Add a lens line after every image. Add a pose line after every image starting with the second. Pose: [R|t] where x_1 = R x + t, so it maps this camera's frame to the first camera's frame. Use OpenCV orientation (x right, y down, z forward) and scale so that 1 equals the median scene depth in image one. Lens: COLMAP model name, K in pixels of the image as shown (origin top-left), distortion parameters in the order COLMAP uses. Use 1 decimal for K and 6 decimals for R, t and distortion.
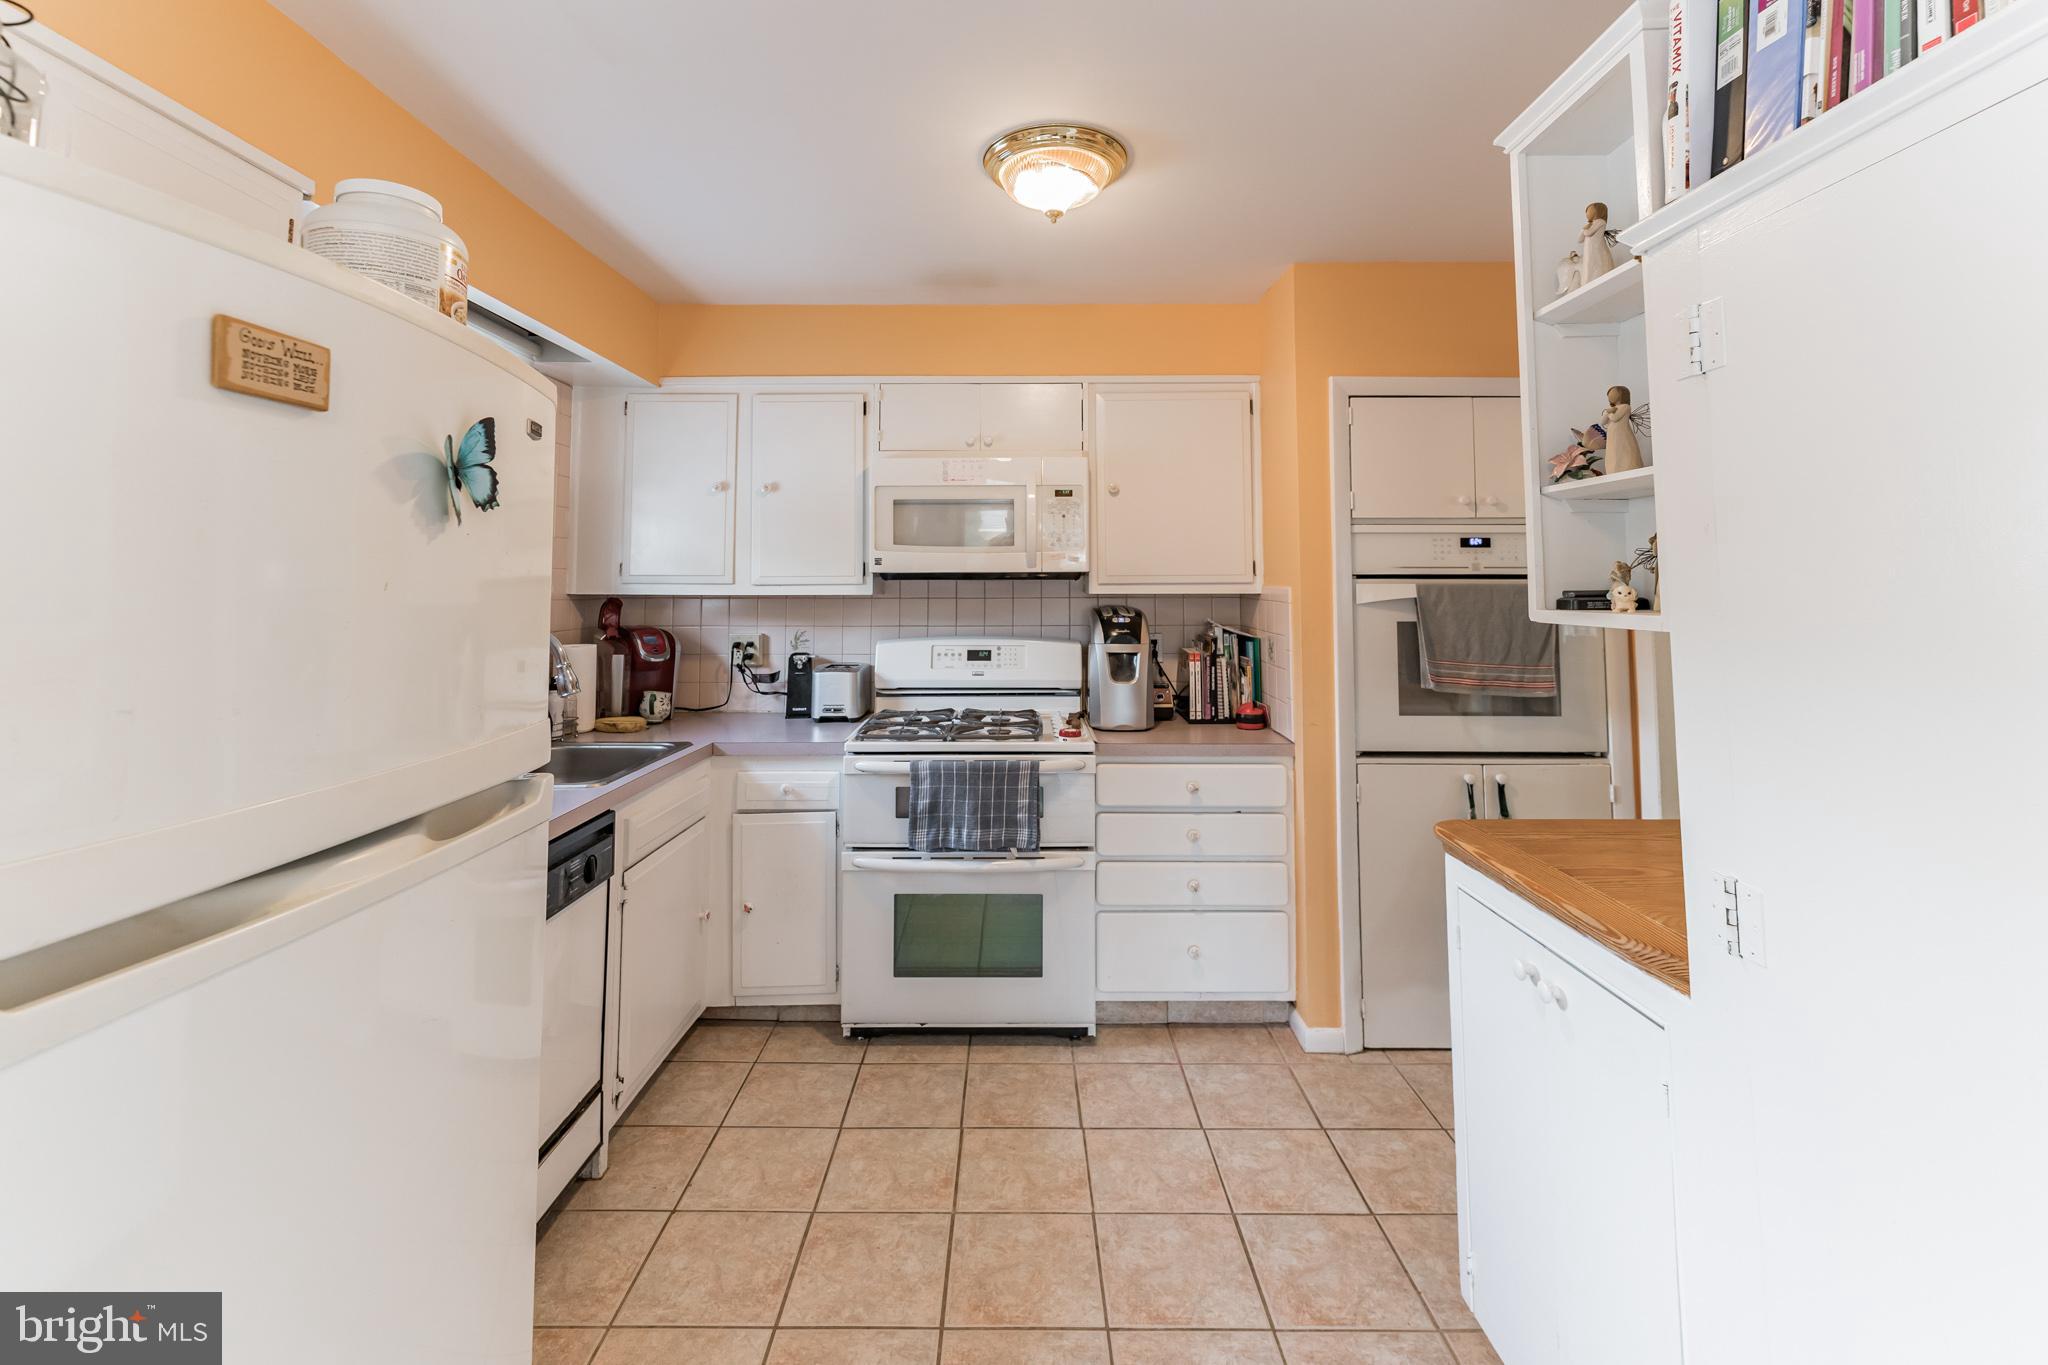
lens RADIAL K [[849.2, 0, 948.8], [0, 849.2, 542.7], [0, 0, 1]] dist [0.003159, -0.000388]
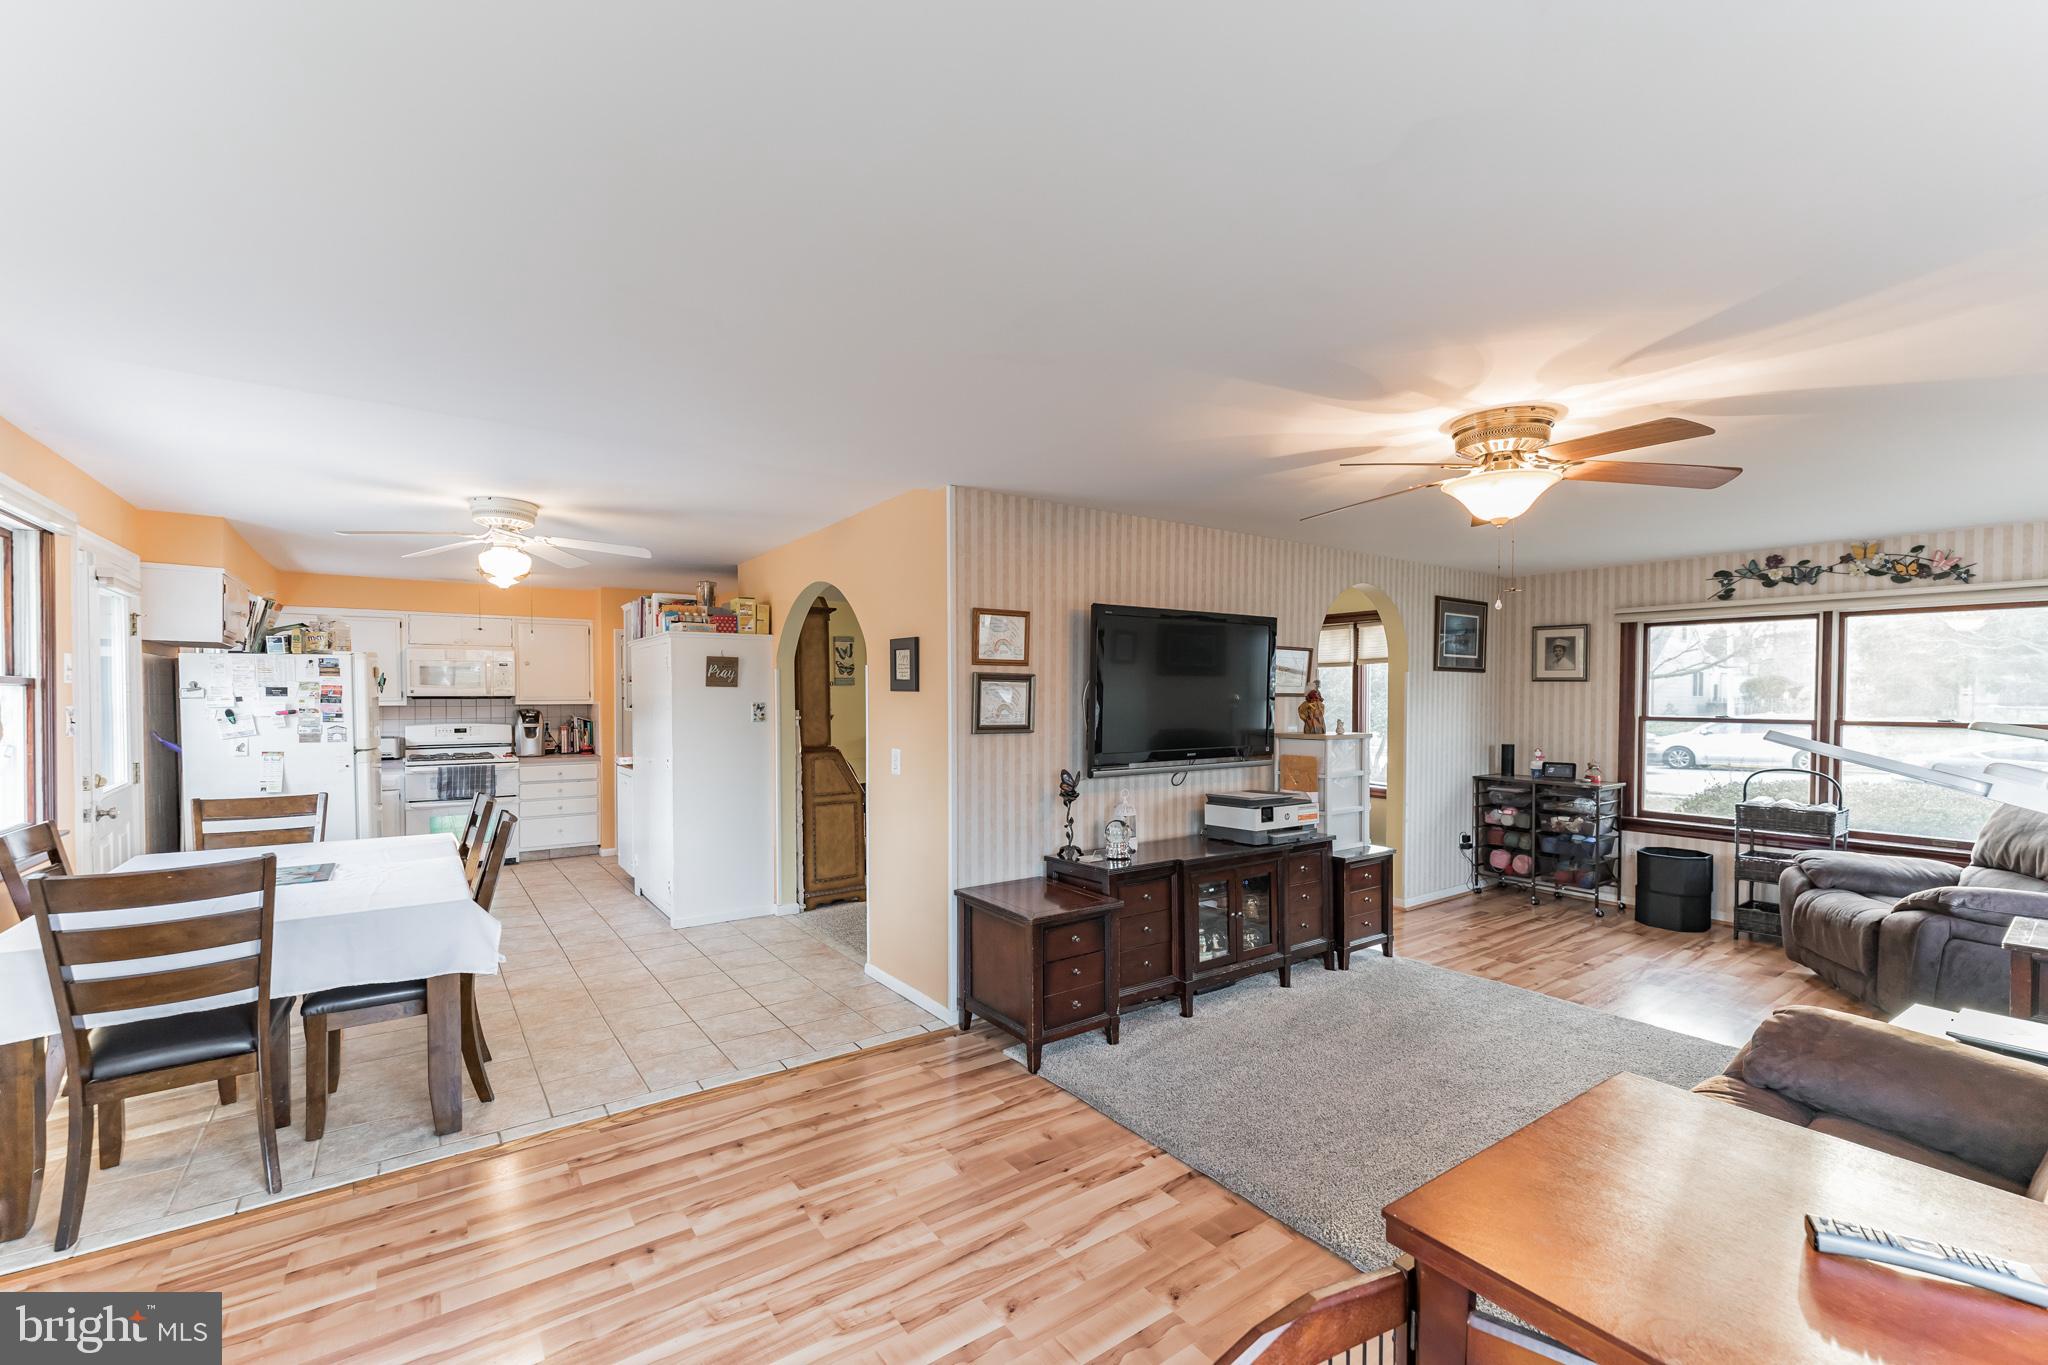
lens RADIAL K [[849.2, 0, 1069.8], [0, 849.2, 714.4], [0, 0, 1]] dist [0.003159, -0.000388]
pose [[0.729414, -0.015619, 0.683894, -0.362084], [-0.036722, 0.997404, 0.061945, -0.127251], [-0.683086, -0.070298, 0.726947, -1.967929]]
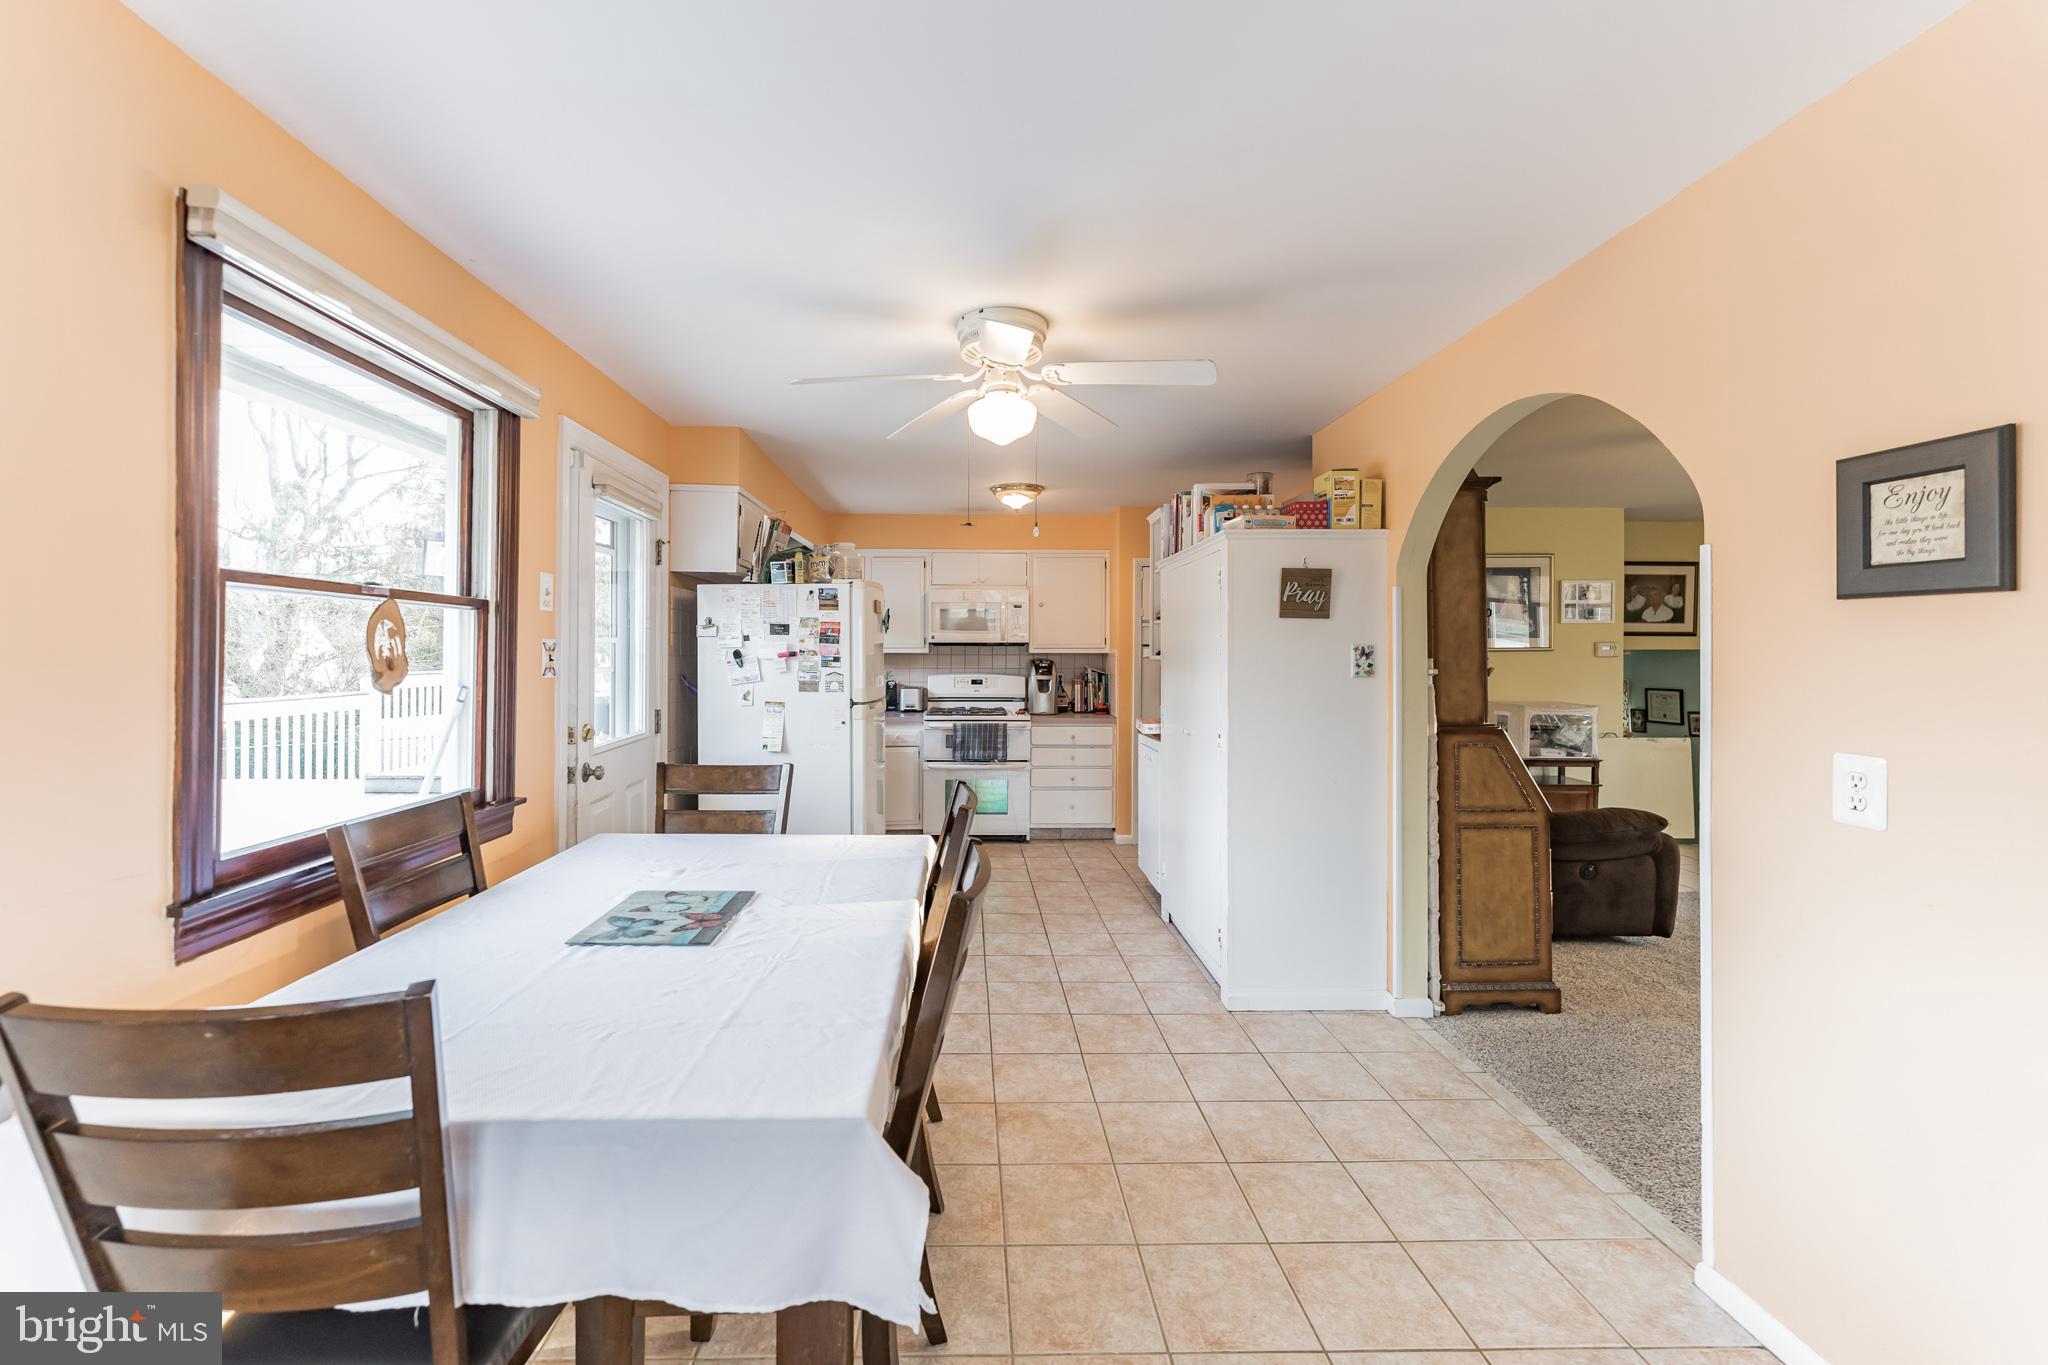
lens RADIAL K [[849.2, 0, 981.7], [0, 849.2, 651.3], [0, 0, 1]] dist [0.003159, -0.000388]
pose [[0.994496, 0.002742, 0.104734, -0.180731], [-0.008018, 0.998717, 0.049995, -0.050610], [-0.104463, -0.050559, 0.993243, -1.133814]]
